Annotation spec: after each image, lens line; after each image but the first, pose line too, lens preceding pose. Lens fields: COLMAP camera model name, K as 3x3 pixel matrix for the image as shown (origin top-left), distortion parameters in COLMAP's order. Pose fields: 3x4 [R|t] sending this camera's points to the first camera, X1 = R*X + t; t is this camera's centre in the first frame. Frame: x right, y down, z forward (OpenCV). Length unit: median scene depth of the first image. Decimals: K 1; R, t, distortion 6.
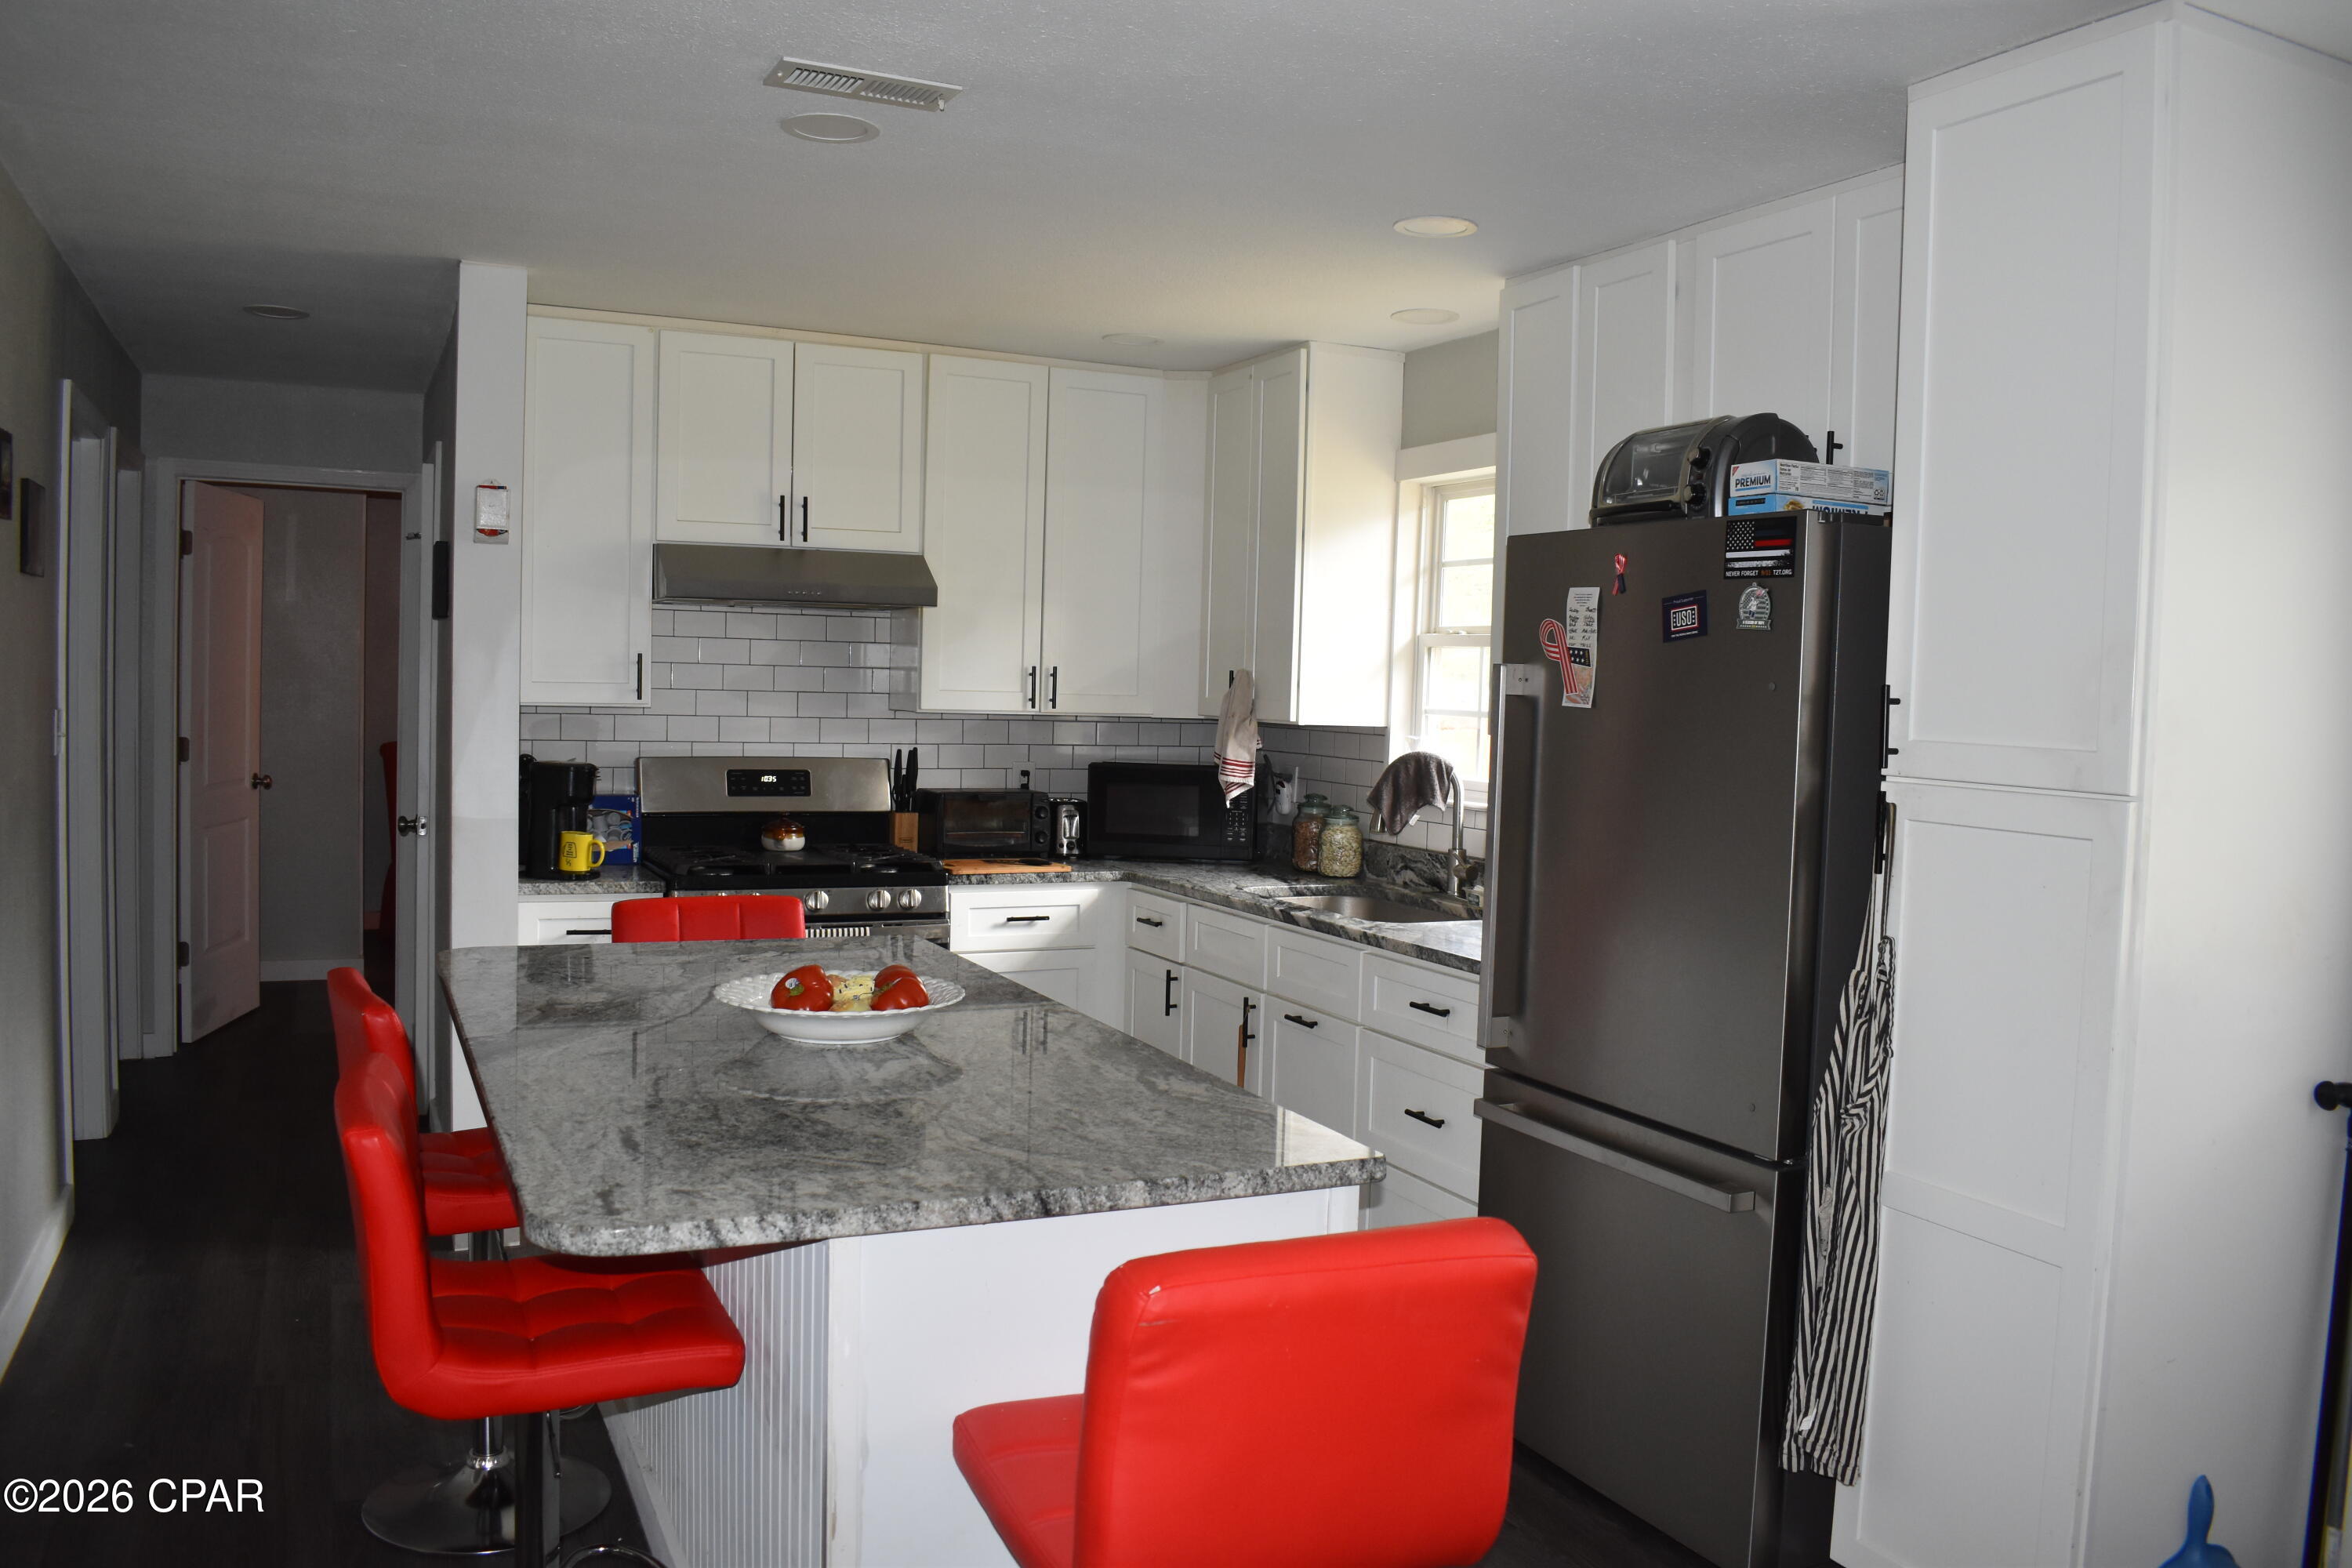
lens RADIAL K [[1824.7, 0, 1176.0], [0, 1824.7, 784.0], [0, 0, 1]] dist [-0.047222, 0.004066]
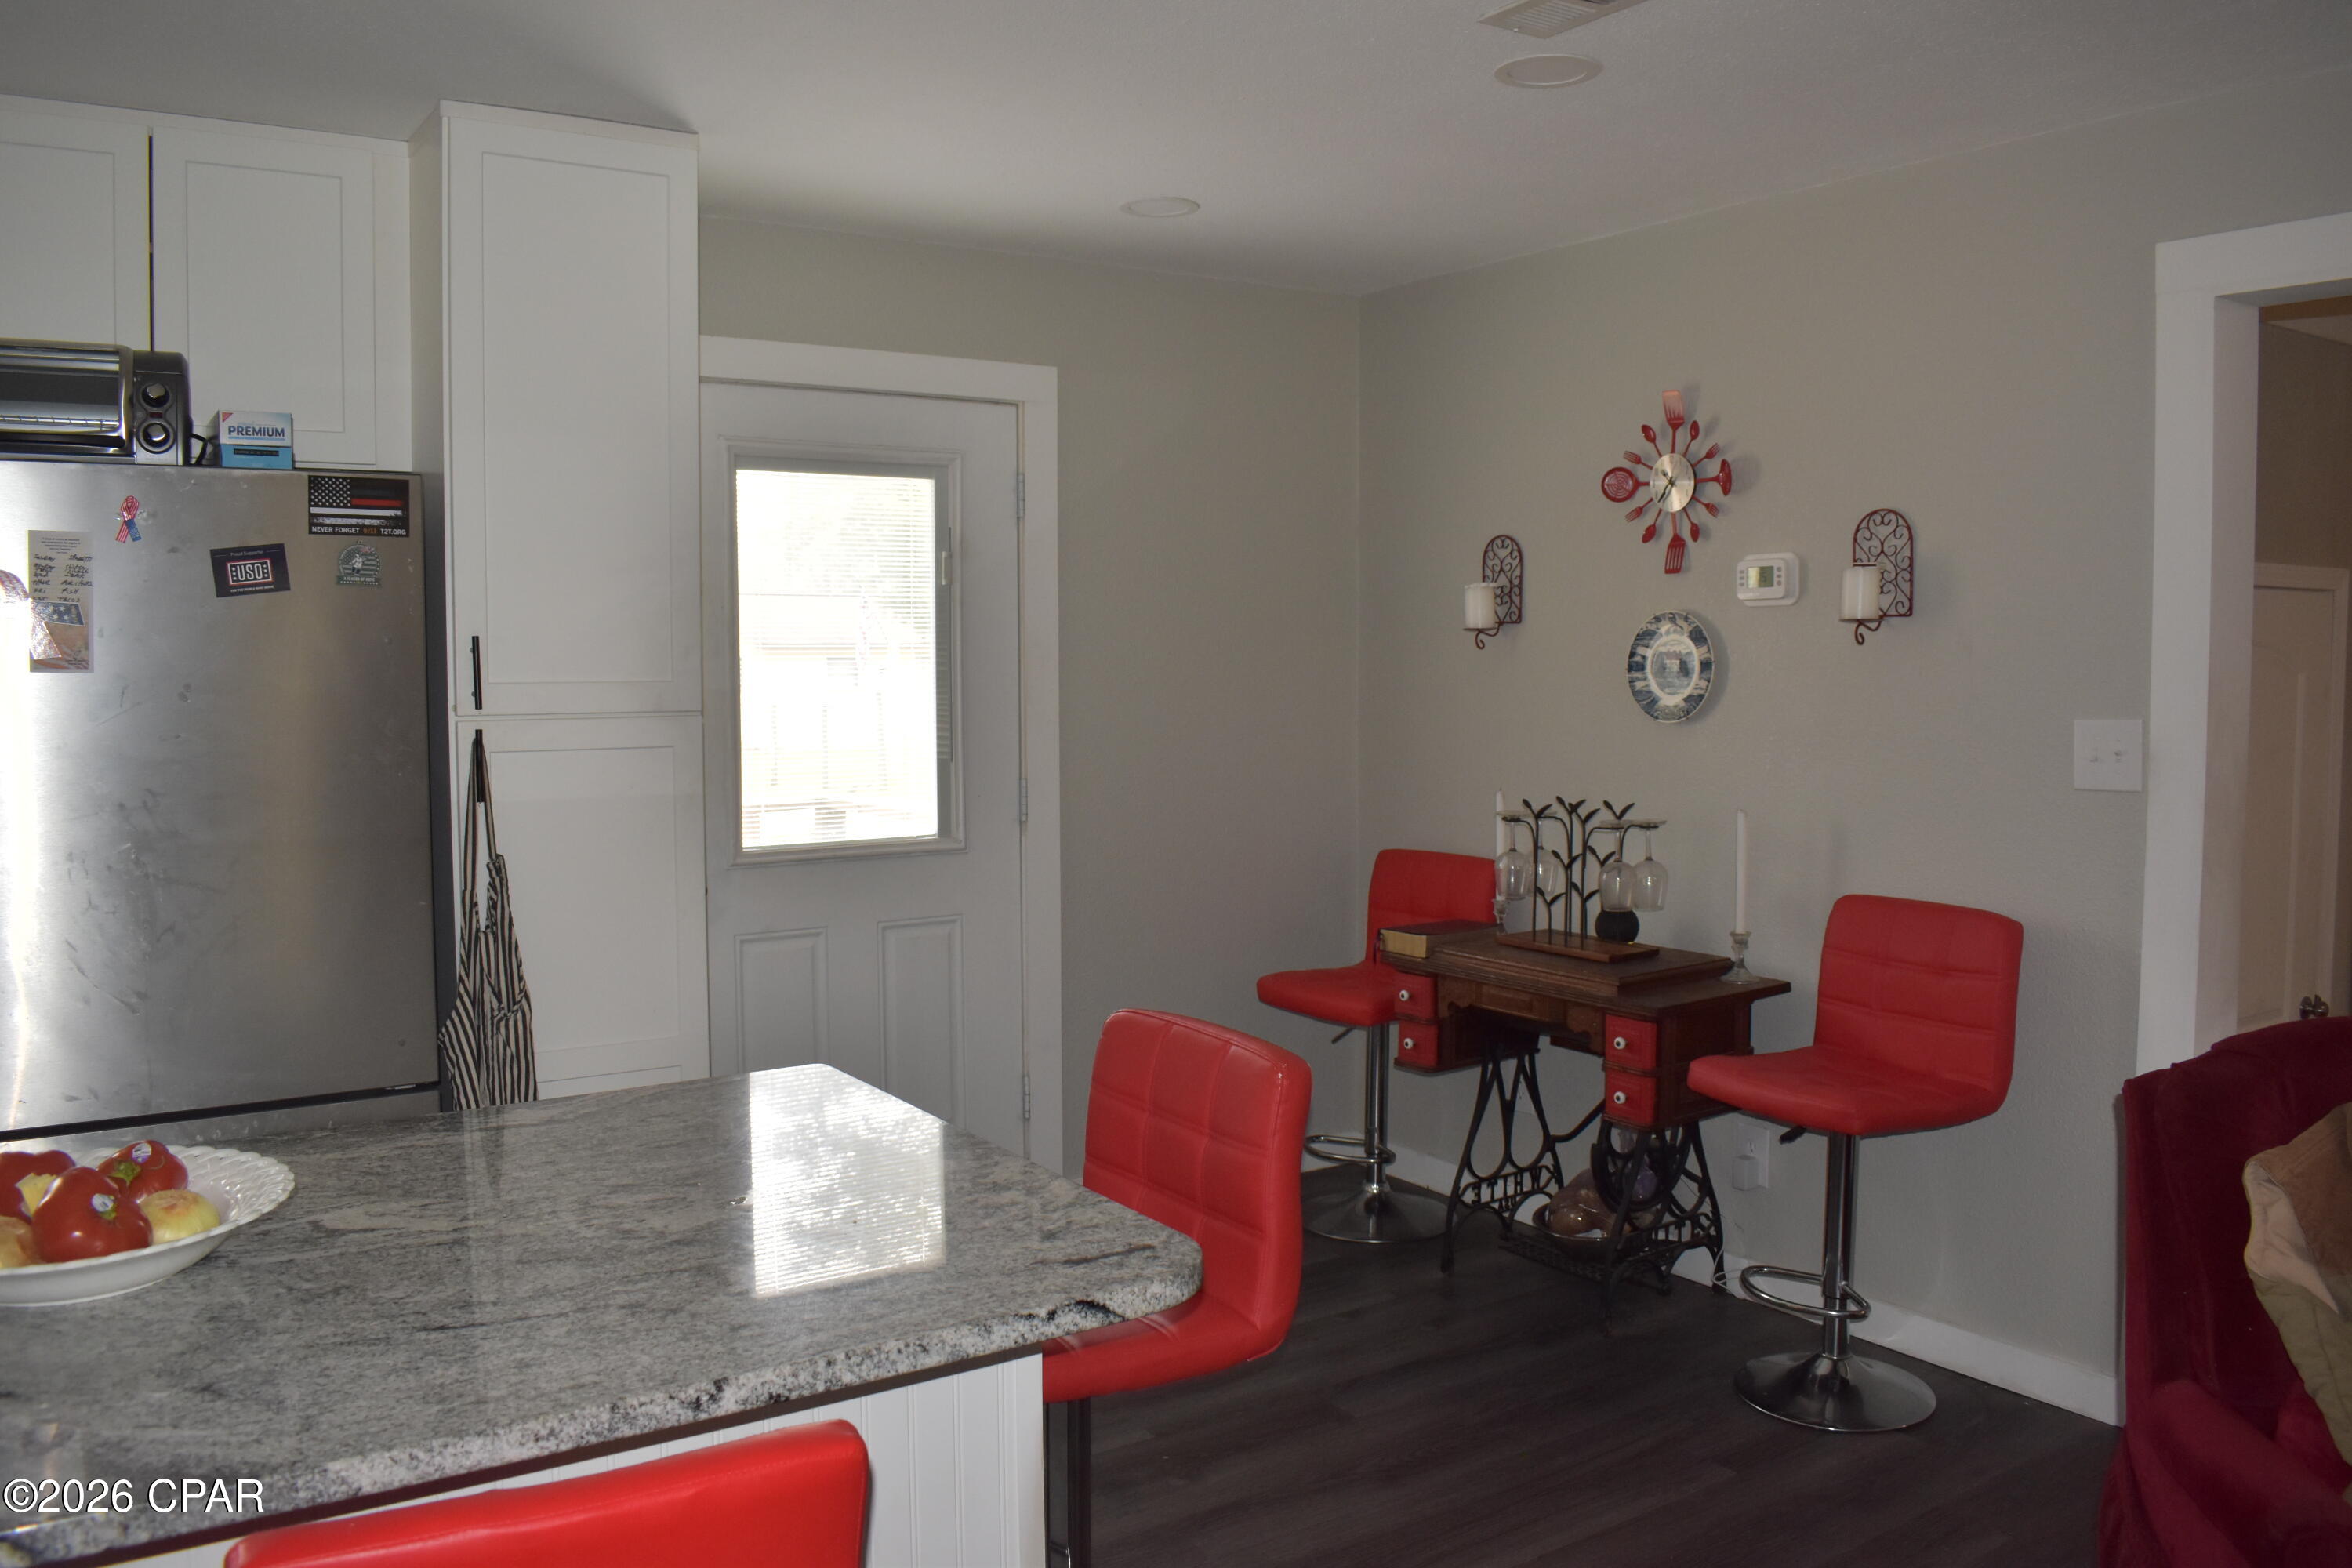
lens RADIAL K [[1824.7, 0, 1176.0], [0, 1824.7, 784.0], [0, 0, 1]] dist [-0.047222, 0.004066]
pose [[-0.162015, -0.097592, 0.981951, -0.792436], [0.058802, 0.992374, 0.108330, -0.060206], [-0.985035, 0.075292, -0.155041, 0.743649]]
